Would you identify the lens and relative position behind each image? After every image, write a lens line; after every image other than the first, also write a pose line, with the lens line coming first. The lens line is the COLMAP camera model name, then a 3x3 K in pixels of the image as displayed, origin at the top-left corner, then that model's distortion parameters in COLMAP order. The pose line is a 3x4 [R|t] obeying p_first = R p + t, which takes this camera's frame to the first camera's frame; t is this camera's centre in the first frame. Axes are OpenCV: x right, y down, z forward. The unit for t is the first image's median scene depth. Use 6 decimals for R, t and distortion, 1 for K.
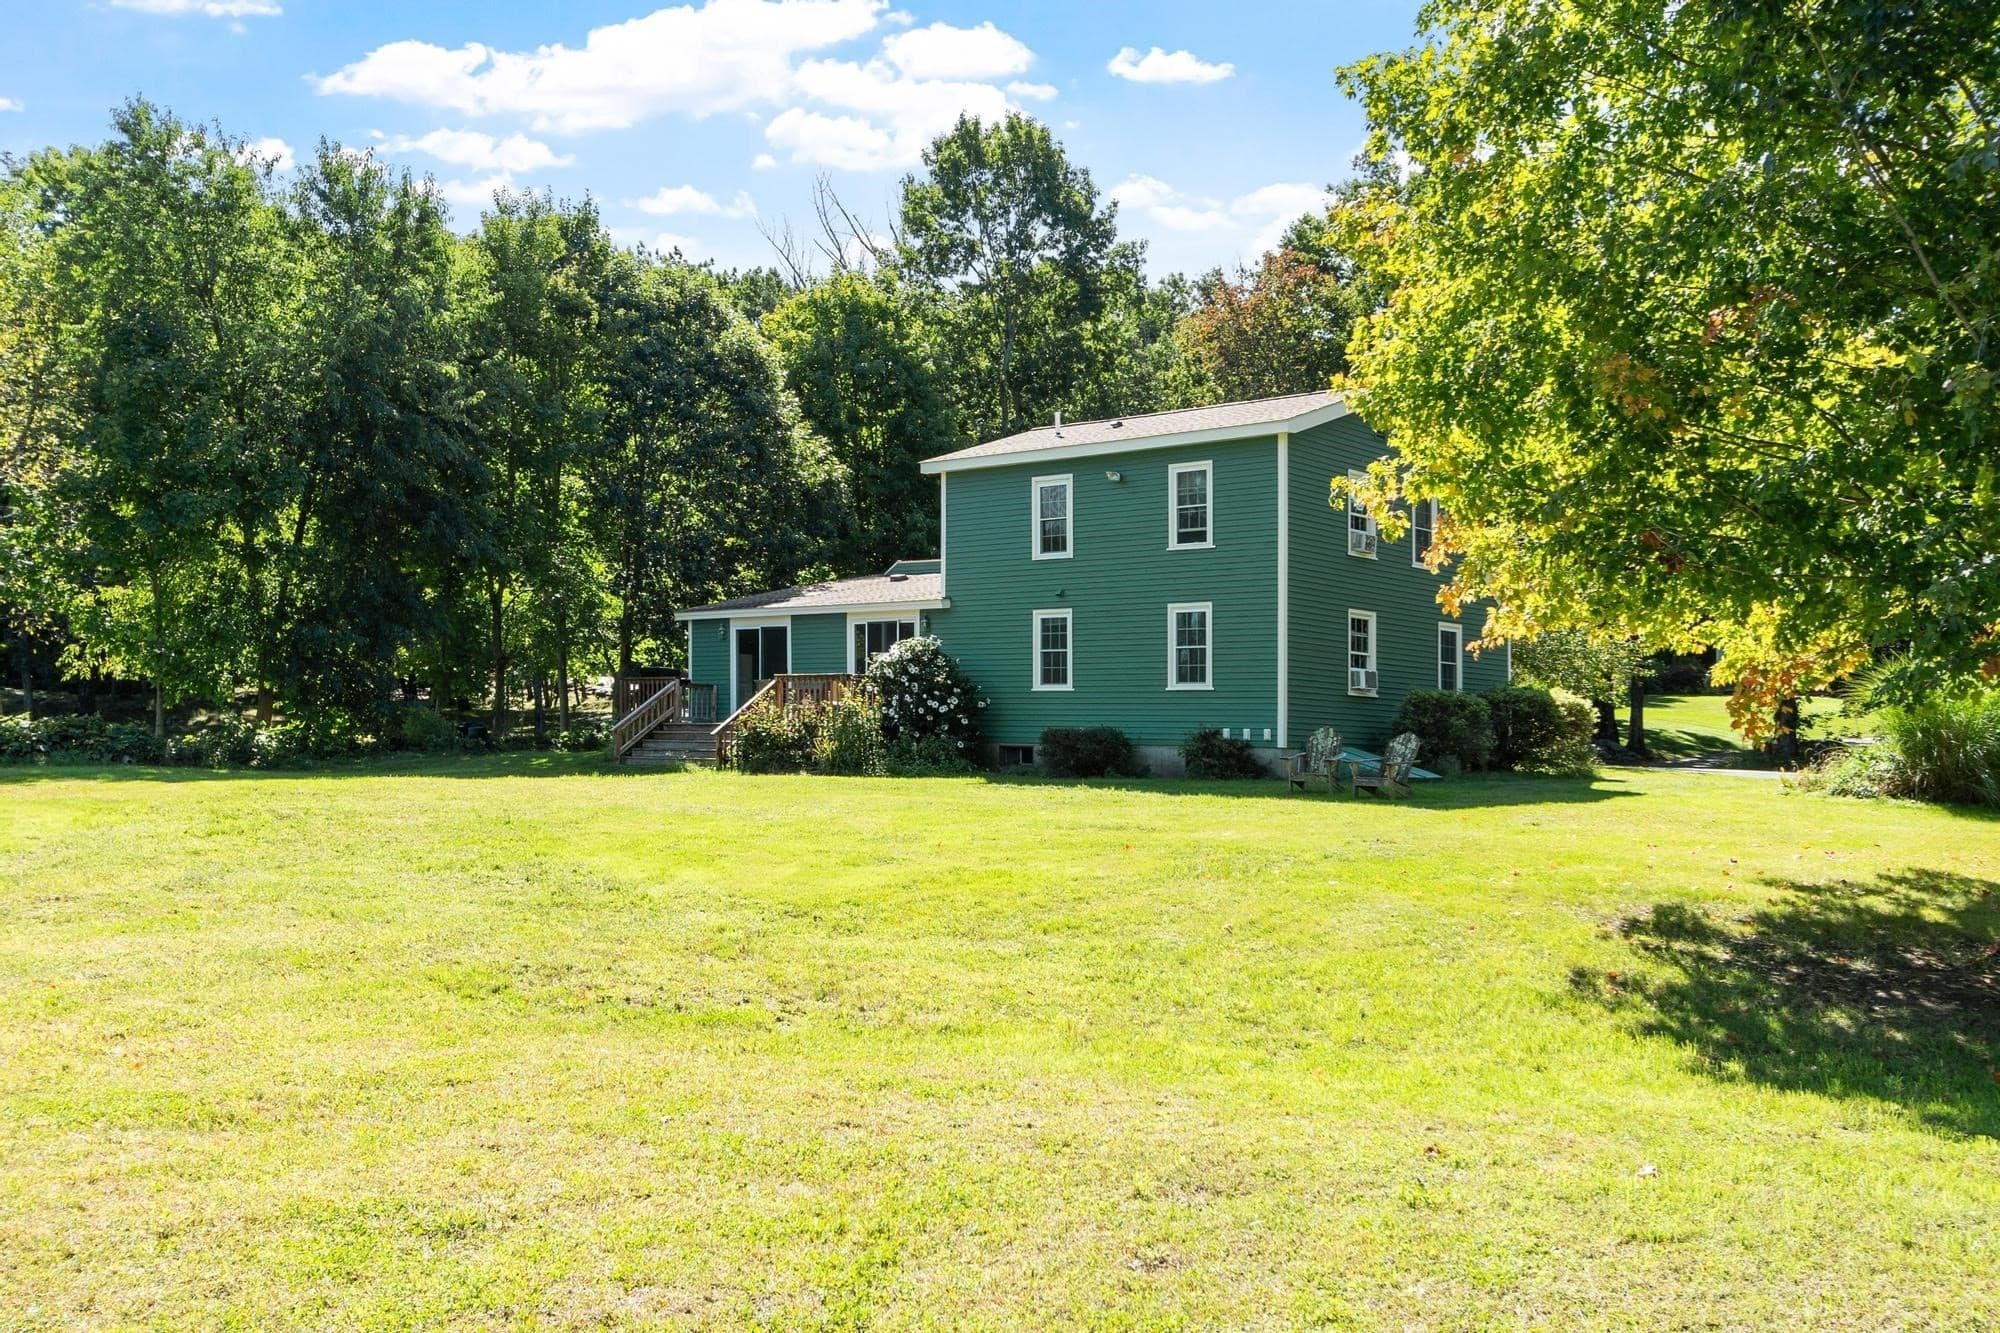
lens RADIAL K [[1845.9, 0, 1000.0], [0, 1845.9, 666.5], [0, 0, 1]] dist [0.002763, -0.000114]
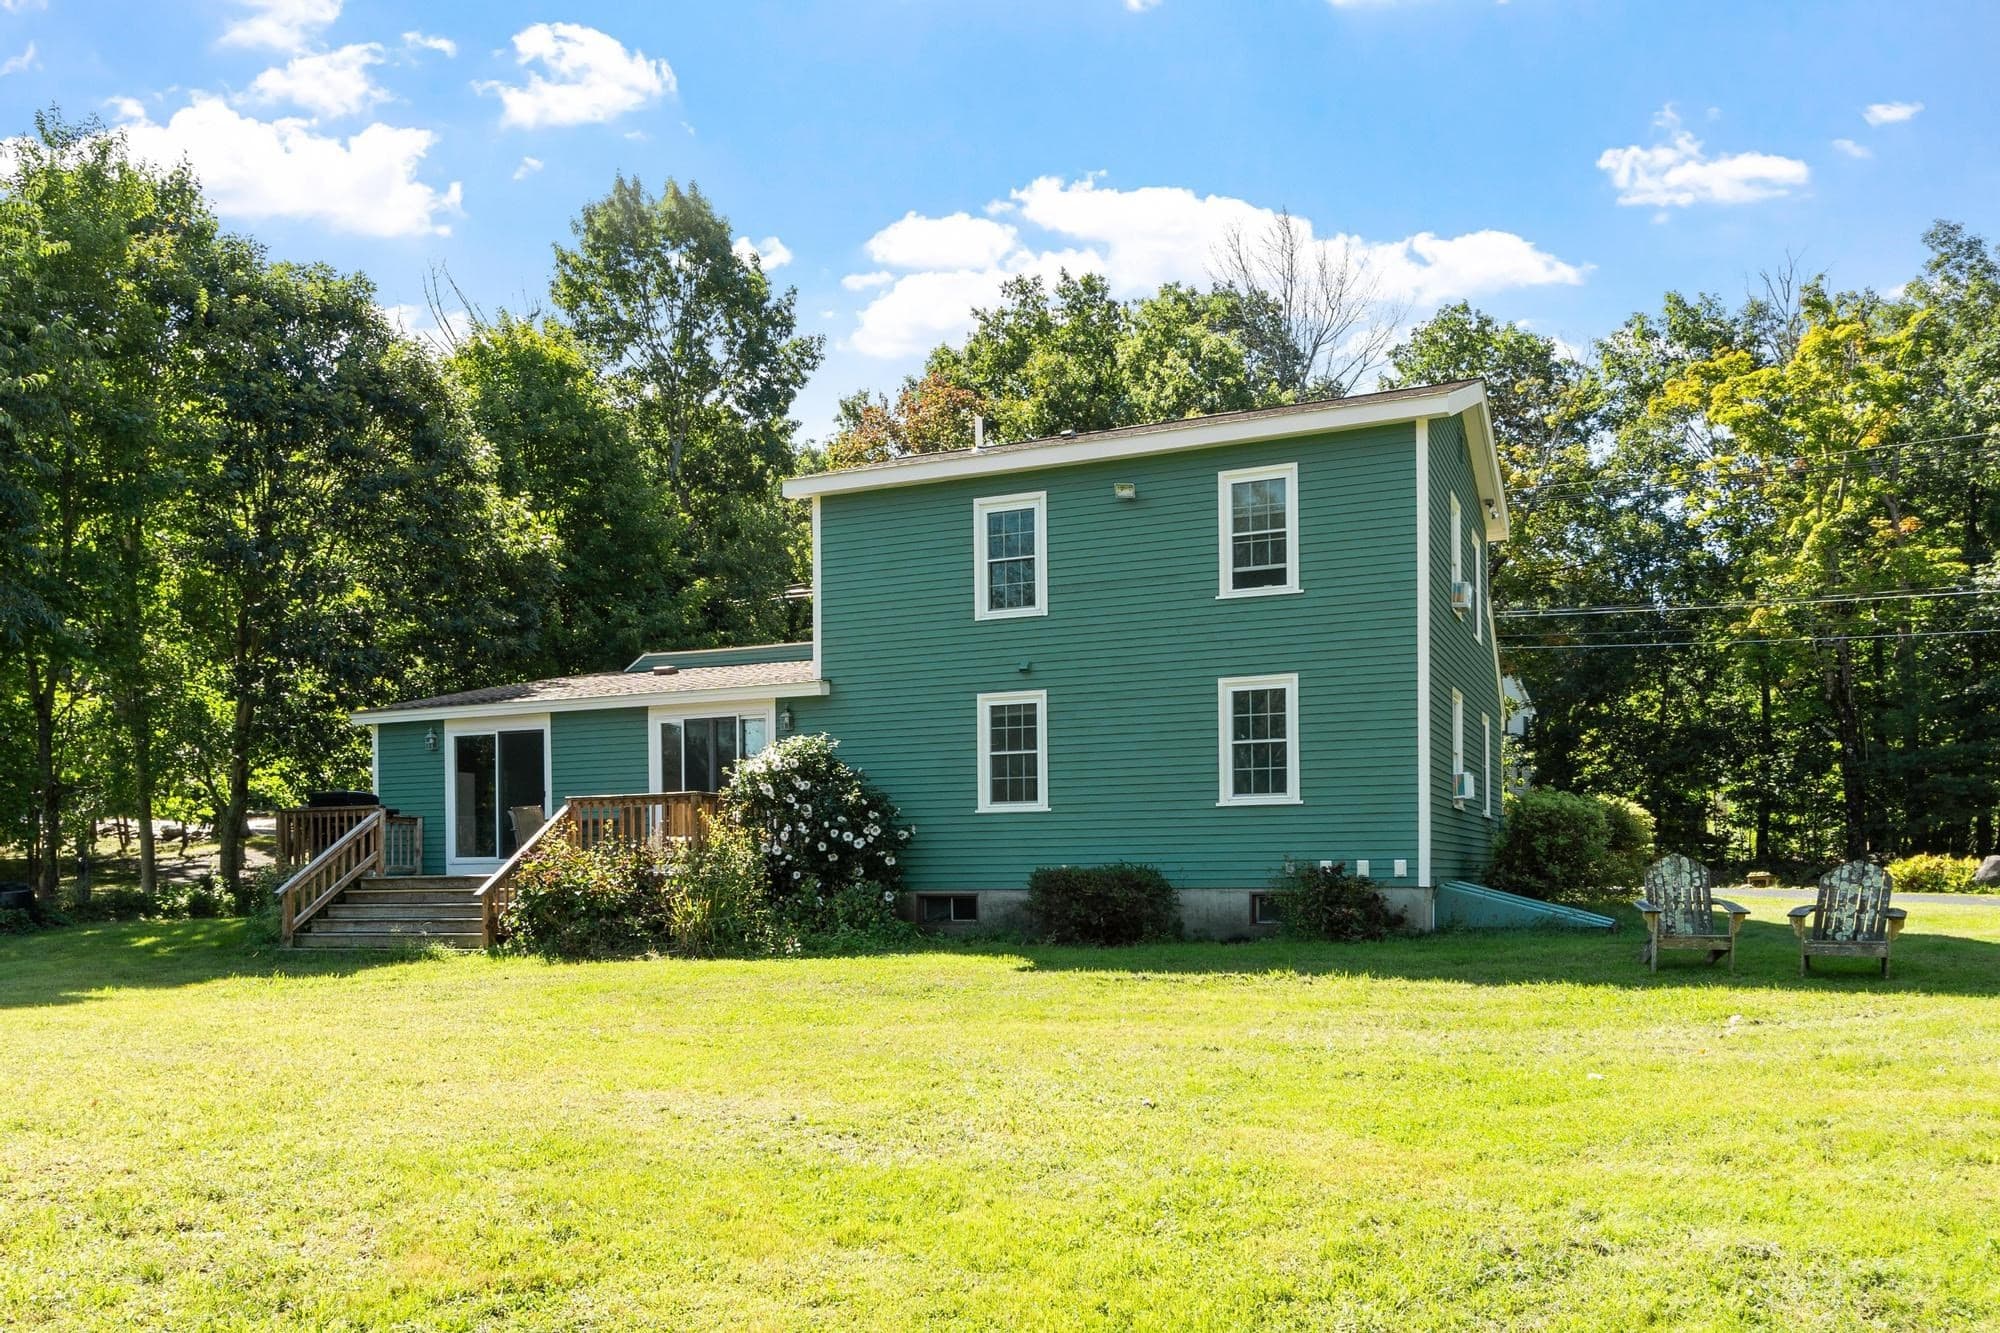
lens RADIAL K [[1507.4, 0, 999.5], [0, 1507.4, 761.3], [0, 0, 1]] dist [0.003109, 0.002183]
pose [[0.948480, -0.010255, 0.316670, -0.148768], [0.018914, 0.999526, -0.024282, 0.007745], [-0.316271, 0.029020, 0.948225, 0.467587]]
